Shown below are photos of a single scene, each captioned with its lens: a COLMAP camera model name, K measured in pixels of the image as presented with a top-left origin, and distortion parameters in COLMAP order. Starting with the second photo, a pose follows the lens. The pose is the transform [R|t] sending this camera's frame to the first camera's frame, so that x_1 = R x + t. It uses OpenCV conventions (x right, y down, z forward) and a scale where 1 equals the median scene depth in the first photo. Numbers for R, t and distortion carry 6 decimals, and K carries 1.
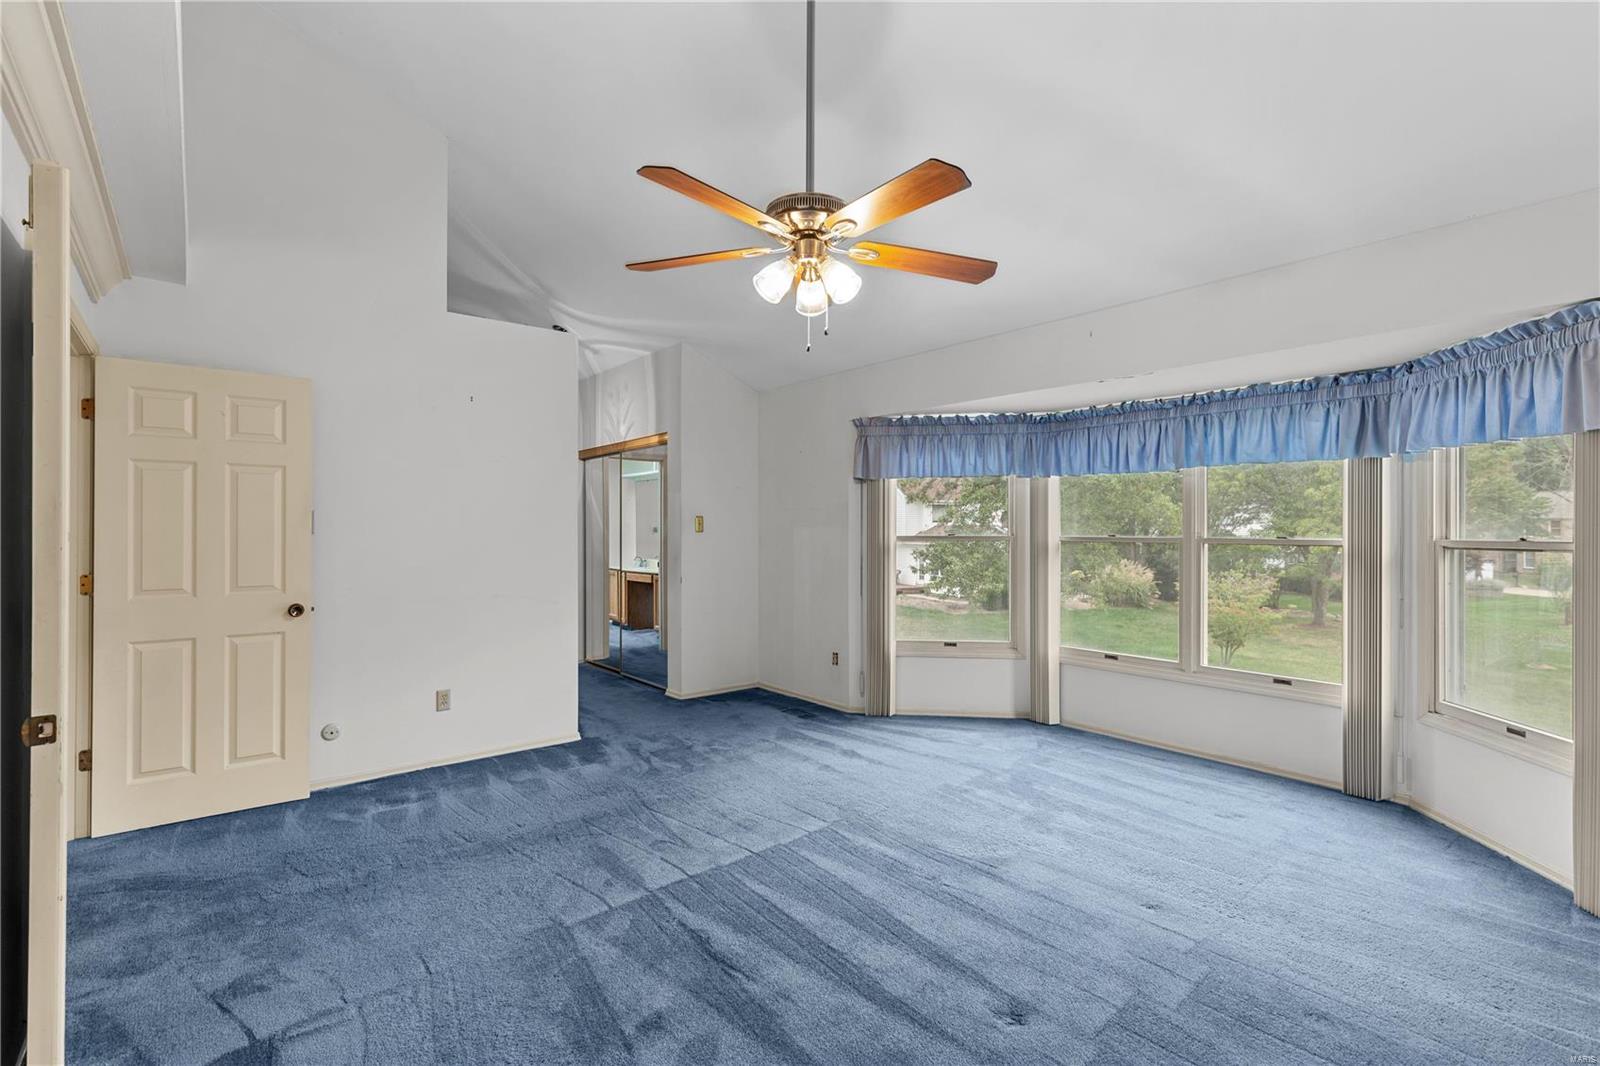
lens RADIAL K [[717.6, 0, 803.2], [0, 717.6, 535.0], [0, 0, 1]] dist [-0.000106, -0.000431]
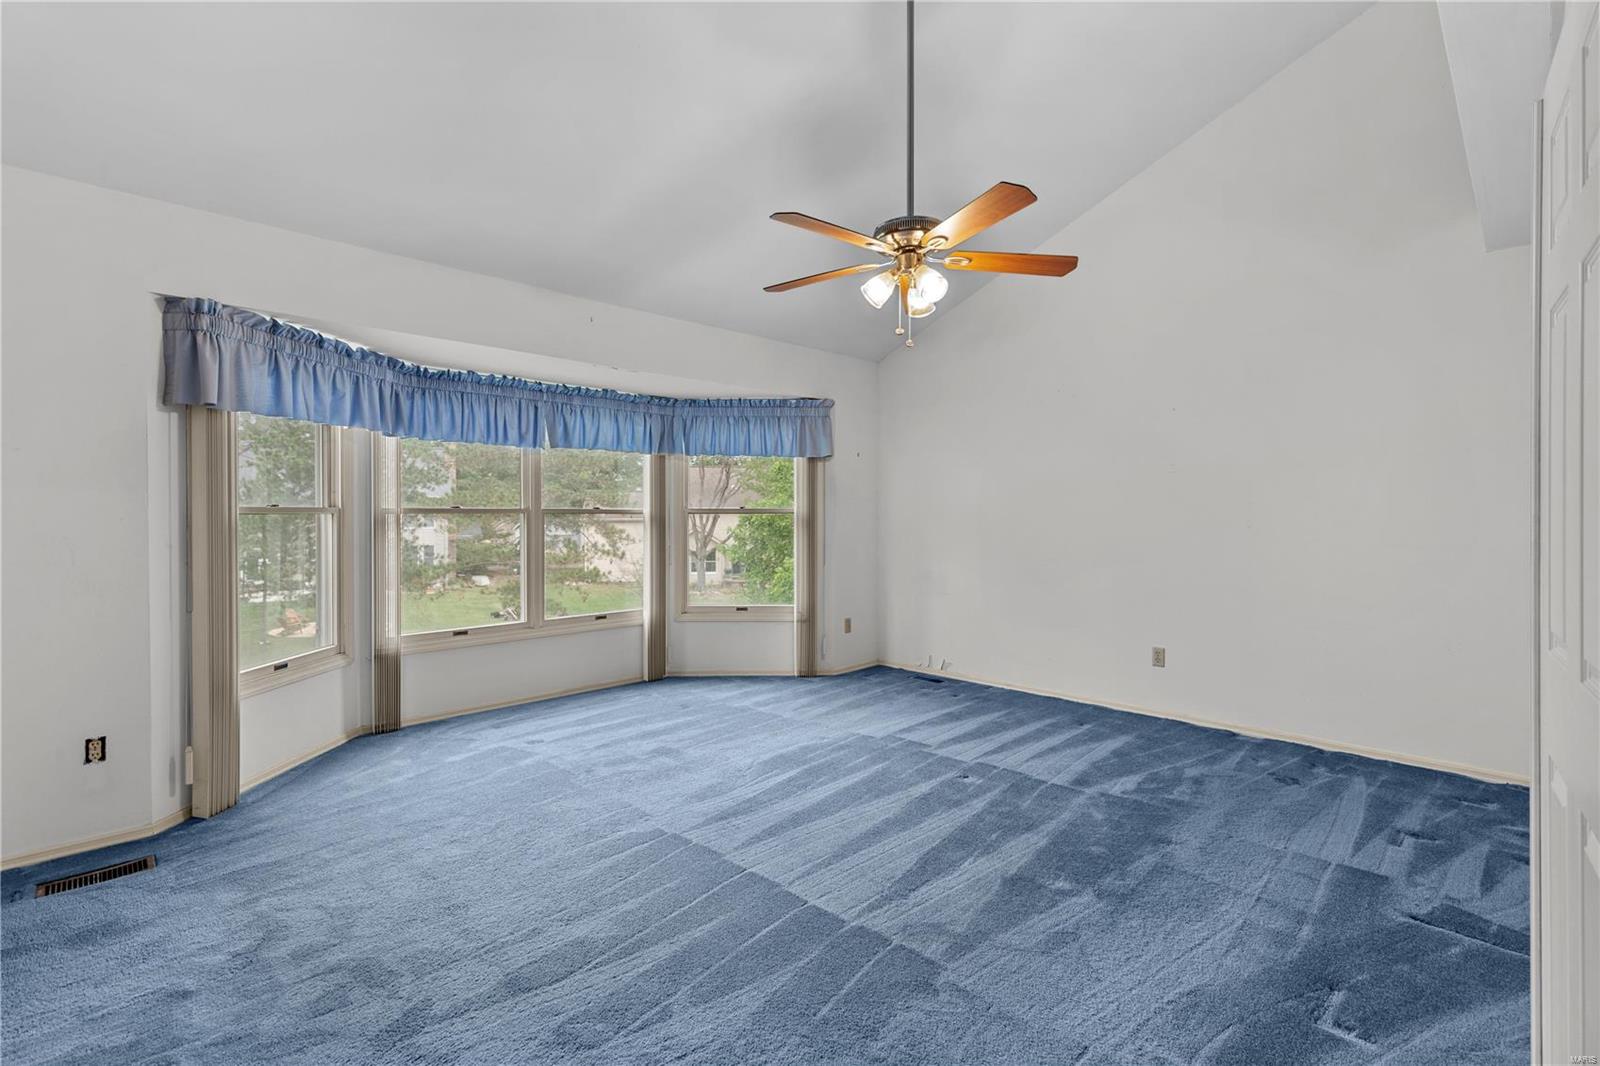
lens RADIAL K [[717.6, 0, 803.2], [0, 717.6, 535.0], [0, 0, 1]] dist [-0.000106, -0.000431]
pose [[-0.080583, -0.031217, 0.996259, -0.730734], [0.009731, 0.999437, 0.032104, 0.014695], [-0.996700, 0.012282, -0.080234, 0.797571]]
